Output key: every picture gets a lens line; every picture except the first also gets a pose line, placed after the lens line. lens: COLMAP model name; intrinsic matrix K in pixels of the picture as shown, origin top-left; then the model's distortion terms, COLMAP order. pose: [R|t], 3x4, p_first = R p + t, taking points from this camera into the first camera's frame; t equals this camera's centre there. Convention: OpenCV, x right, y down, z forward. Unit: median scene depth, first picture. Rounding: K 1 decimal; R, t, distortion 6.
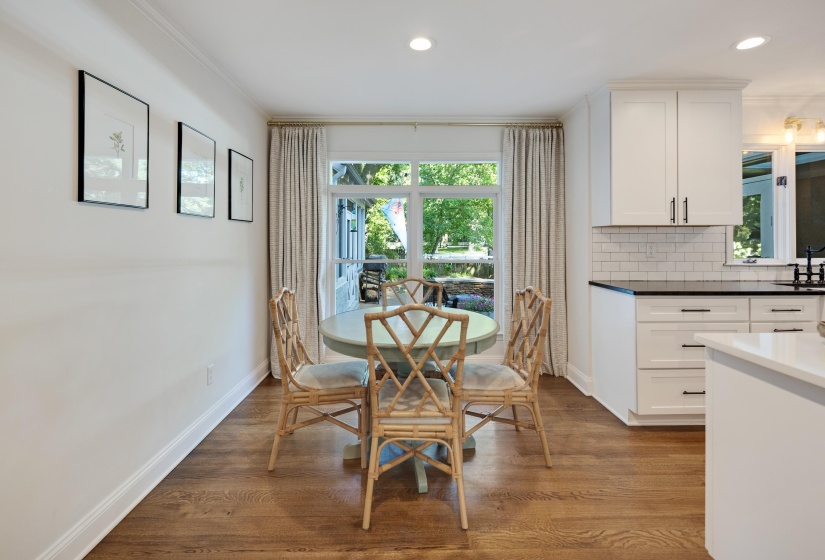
lens RADIAL K [[398.7, 0, 410.5], [0, 398.7, 239.2], [0, 0, 1]] dist [0.001384, -0.001521]
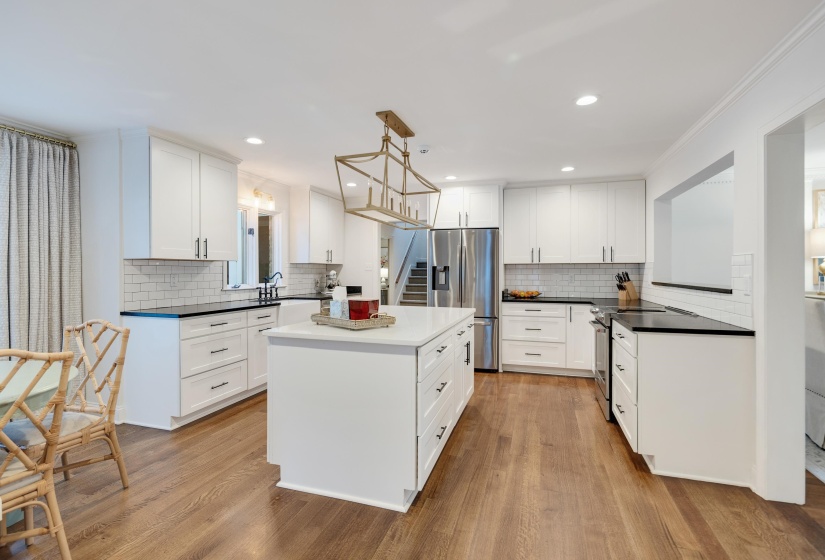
lens RADIAL K [[398.7, 0, 412.7], [0, 398.7, 273.3], [0, 0, 1]] dist [0.001384, -0.001521]
pose [[0.317962, -0.004259, 0.948094, -0.306883], [-0.003380, 0.999978, 0.005626, -0.002128], [-0.948097, -0.004994, 0.317941, -0.037218]]
